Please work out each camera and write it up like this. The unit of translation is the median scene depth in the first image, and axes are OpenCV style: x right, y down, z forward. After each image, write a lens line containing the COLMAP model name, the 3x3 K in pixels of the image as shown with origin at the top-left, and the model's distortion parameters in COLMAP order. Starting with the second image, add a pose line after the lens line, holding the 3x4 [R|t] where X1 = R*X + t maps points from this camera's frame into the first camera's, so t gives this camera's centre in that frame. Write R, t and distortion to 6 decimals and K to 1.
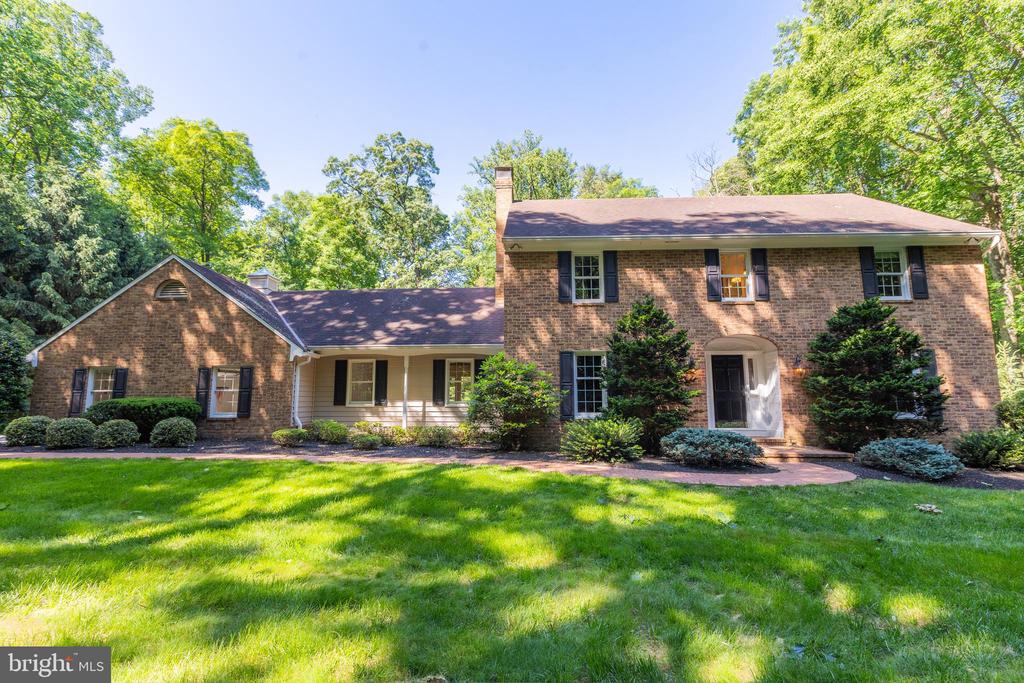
lens RADIAL K [[445.8, 0, 511.5], [0, 445.8, 341.6], [0, 0, 1]] dist [0.000234, 0.000195]
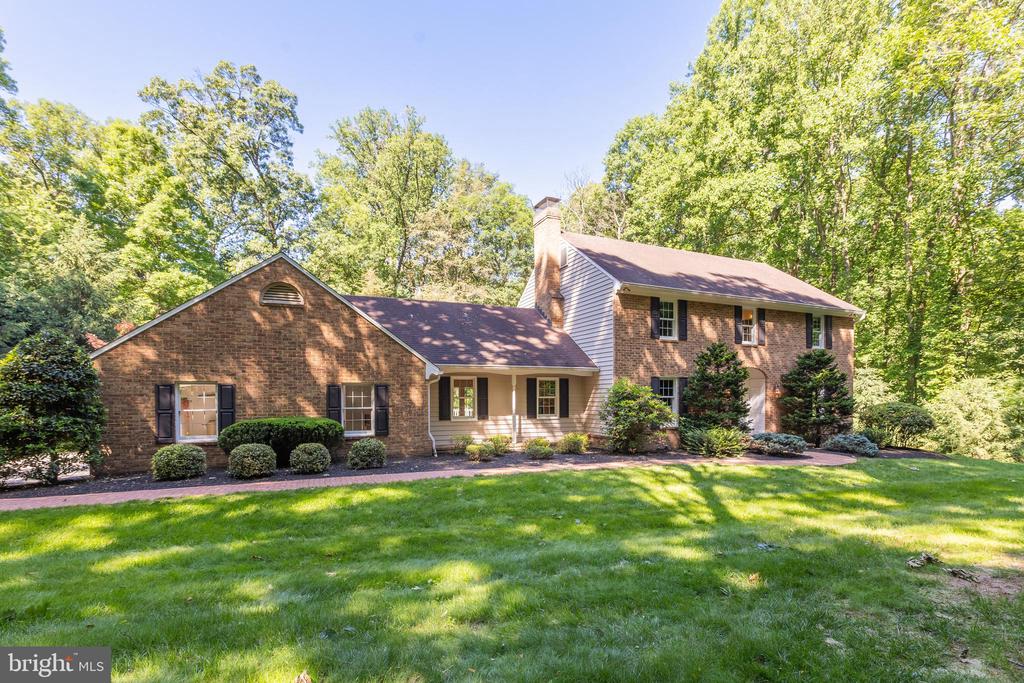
lens RADIAL K [[476.6, 0, 512.7], [0, 476.6, 394.6], [0, 0, 1]] dist [0.000561, -0.000460]
pose [[0.895455, 0.000702, 0.445151, -0.788149], [-0.054496, 0.992650, 0.108057, -0.048955], [-0.441803, -0.121019, 0.888912, -0.051483]]
